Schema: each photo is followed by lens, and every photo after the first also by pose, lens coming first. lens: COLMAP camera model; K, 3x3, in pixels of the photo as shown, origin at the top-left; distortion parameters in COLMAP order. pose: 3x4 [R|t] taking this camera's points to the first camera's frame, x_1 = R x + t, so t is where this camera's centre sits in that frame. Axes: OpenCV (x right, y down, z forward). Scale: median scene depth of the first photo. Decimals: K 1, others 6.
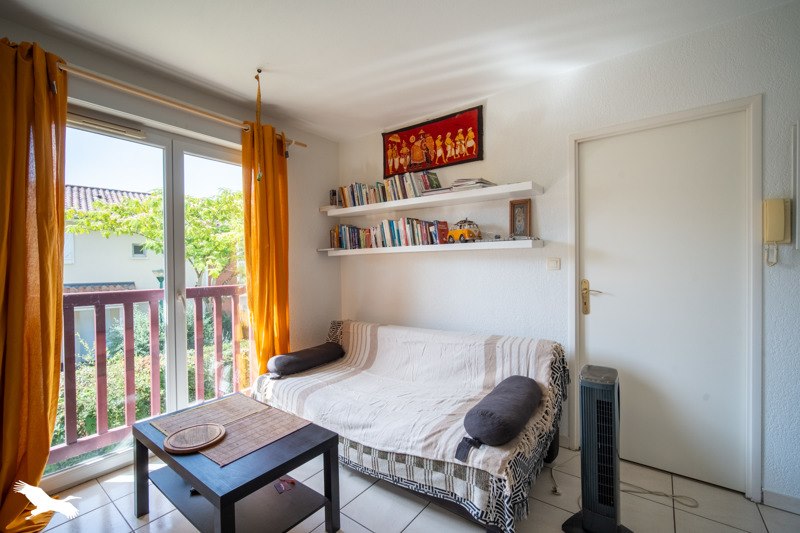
lens RADIAL K [[350.0, 0, 392.9], [0, 350.0, 269.4], [0, 0, 1]] dist [-0.008379, 0.000735]
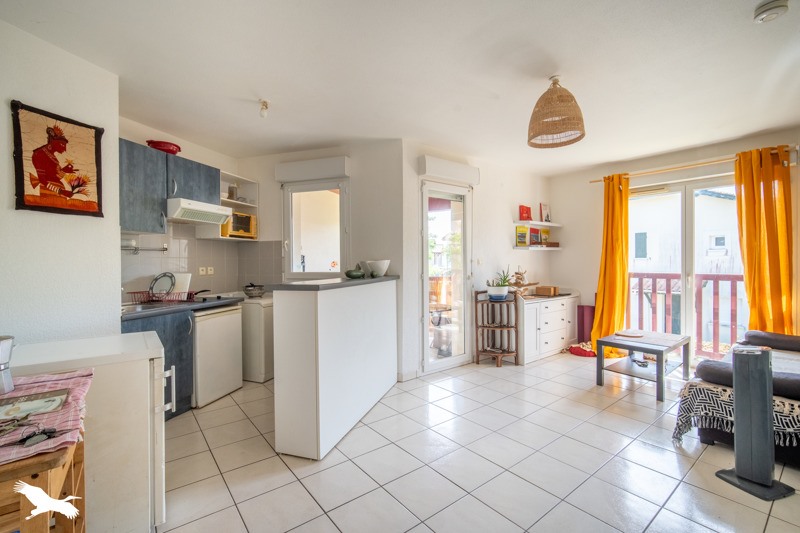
lens RADIAL K [[350.0, 0, 398.5], [0, 350.0, 264.6], [0, 0, 1]] dist [-0.008379, 0.000735]
pose [[-0.247761, 0.020744, -0.968599, 1.164527], [0.001181, 0.999776, 0.021109, -0.020168], [0.968820, 0.004087, -0.247731, 0.049920]]
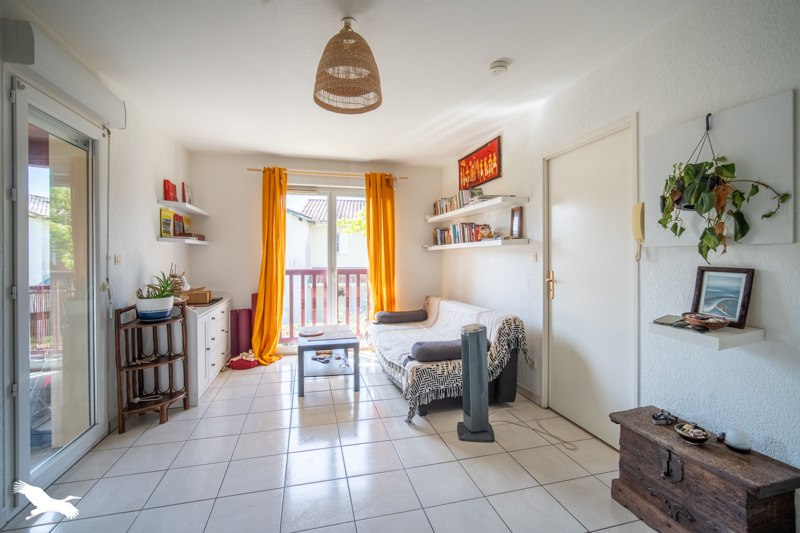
lens RADIAL K [[350.0, 0, 395.0], [0, 350.0, 255.7], [0, 0, 1]] dist [-0.008379, 0.000735]
pose [[0.783507, 0.003474, -0.621373, 0.718535], [-0.007682, 0.999962, -0.004096, -0.010335], [0.621335, 0.007983, 0.783504, -0.252242]]
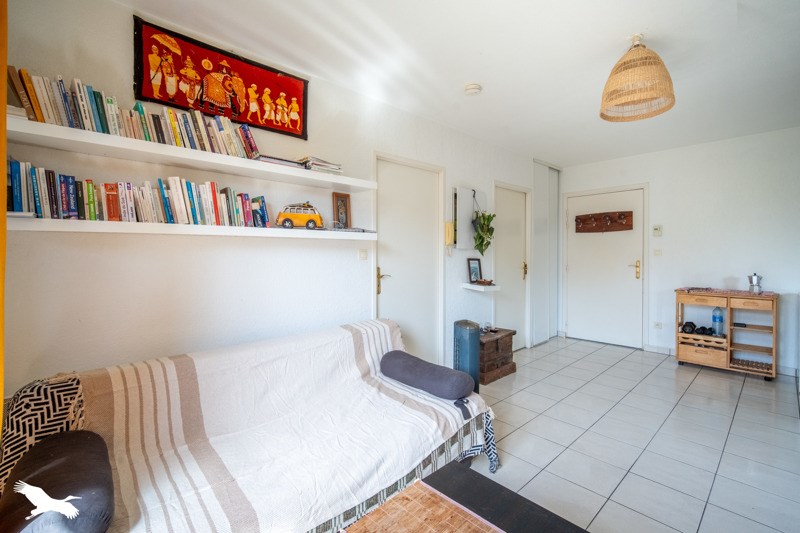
lens RADIAL K [[350.0, 0, 399.1], [0, 350.0, 258.0], [0, 0, 1]] dist [-0.008379, 0.000735]
pose [[0.181959, -0.002398, 0.983303, -0.569188], [0.012213, 0.999925, 0.000179, -0.001602], [-0.983230, 0.011977, 0.181975, 0.566331]]
